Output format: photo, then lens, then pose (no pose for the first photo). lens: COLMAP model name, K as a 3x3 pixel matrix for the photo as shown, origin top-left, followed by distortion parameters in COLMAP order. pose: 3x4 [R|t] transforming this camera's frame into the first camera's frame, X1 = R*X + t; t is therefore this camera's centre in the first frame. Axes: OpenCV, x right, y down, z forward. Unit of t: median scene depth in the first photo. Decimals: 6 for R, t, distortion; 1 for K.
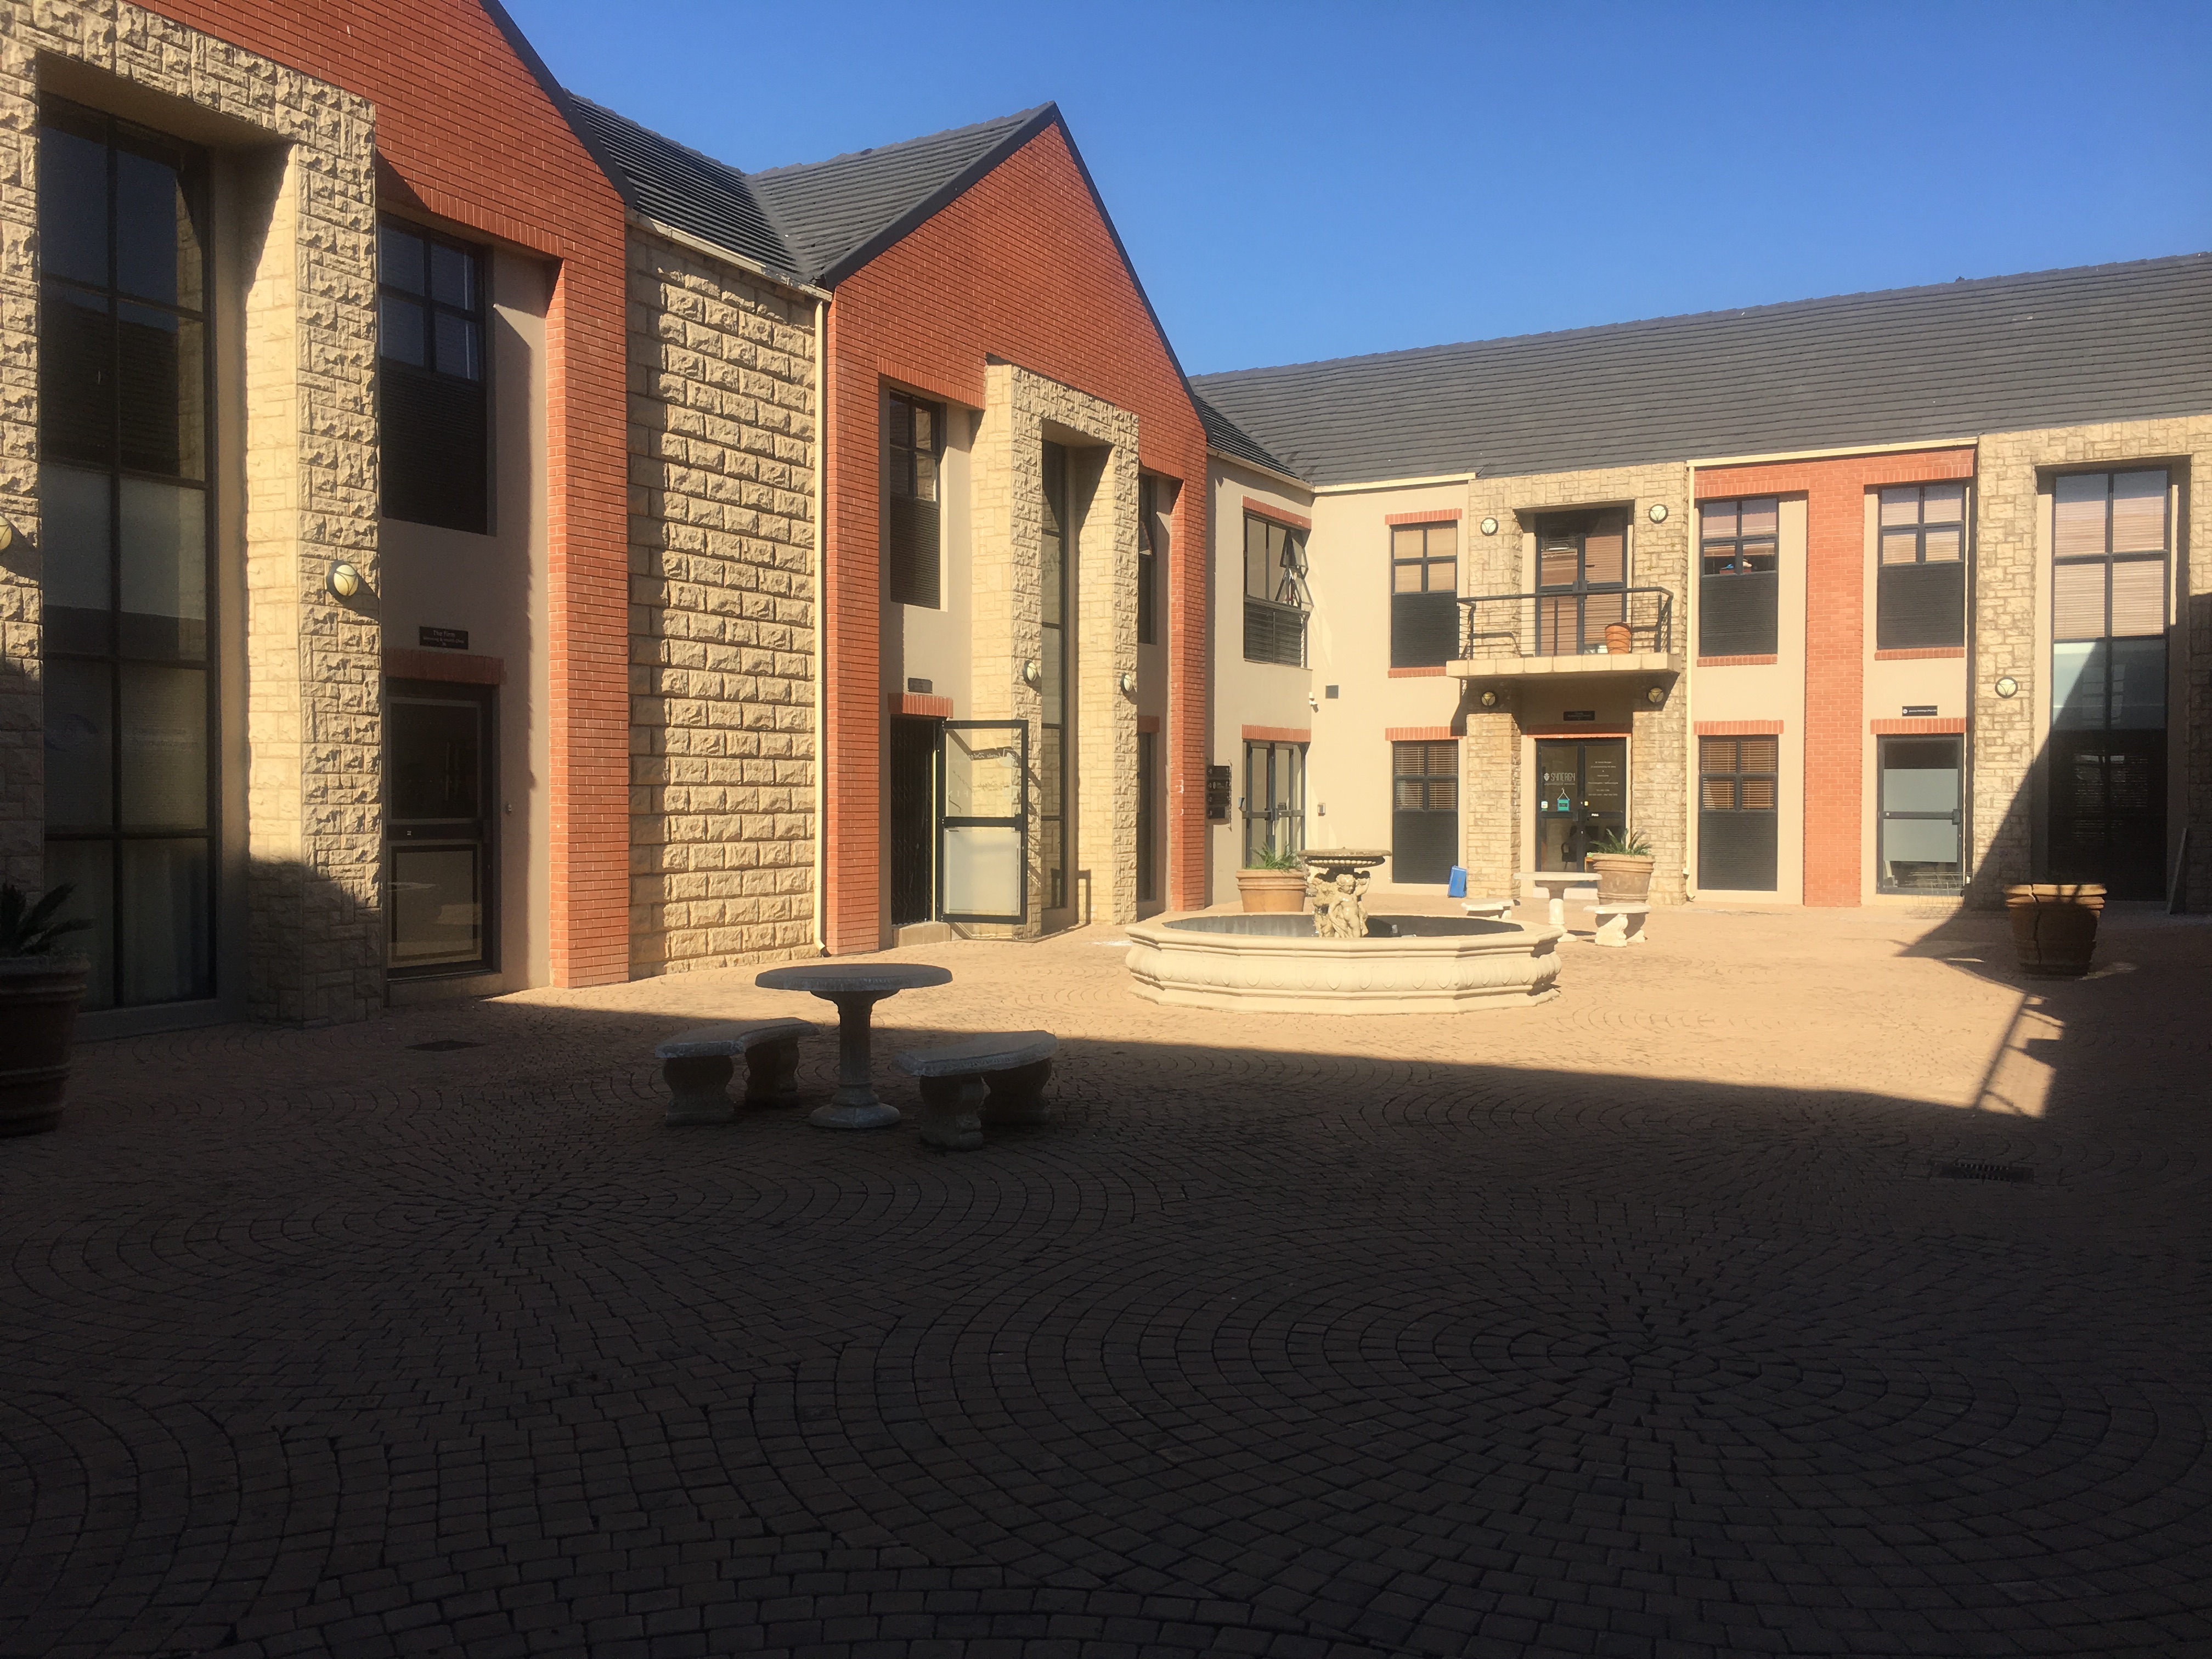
lens RADIAL K [[1854.1, 0, 1107.8], [0, 1854.1, 820.8], [0, 0, 1]] dist [0.048449, -0.017279]
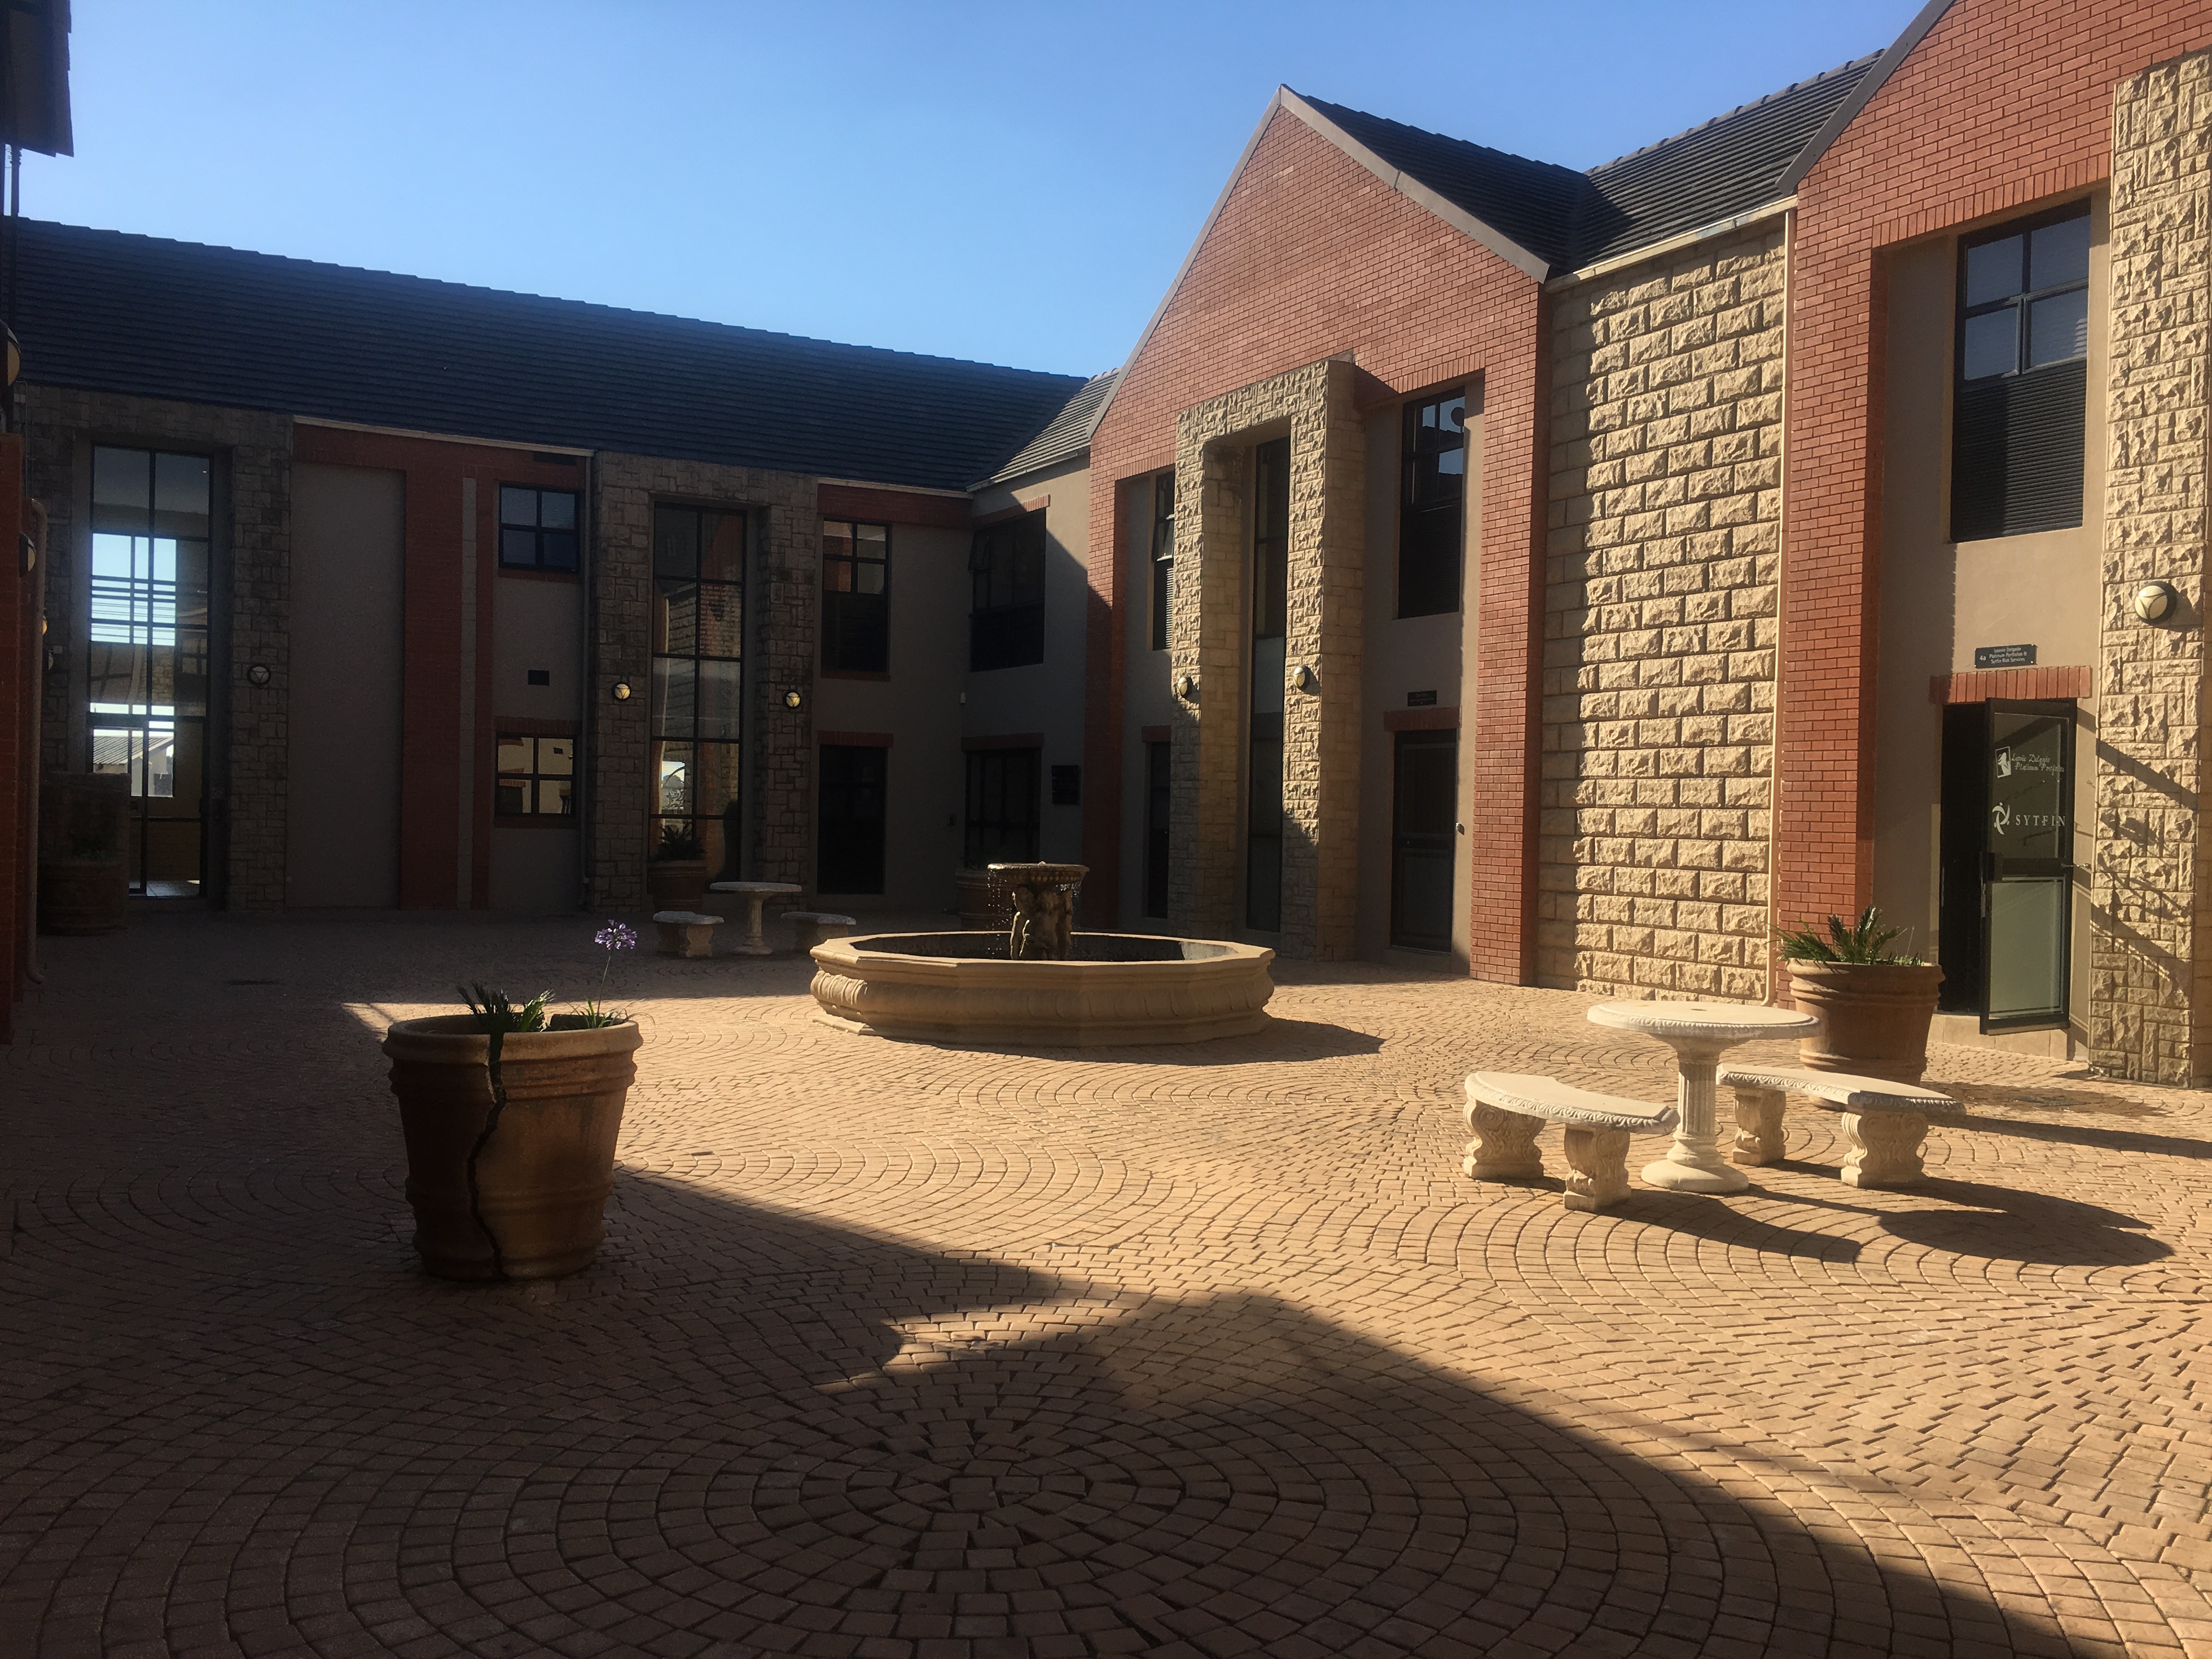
lens RADIAL K [[1854.1, 0, 1107.2], [0, 1854.1, 835.4], [0, 0, 1]] dist [0.048449, -0.017279]
pose [[-0.539555, -0.007182, -0.841920, 0.731800], [-0.033645, 0.999349, 0.013038, -0.007784], [0.841278, 0.035361, -0.539445, 1.265643]]
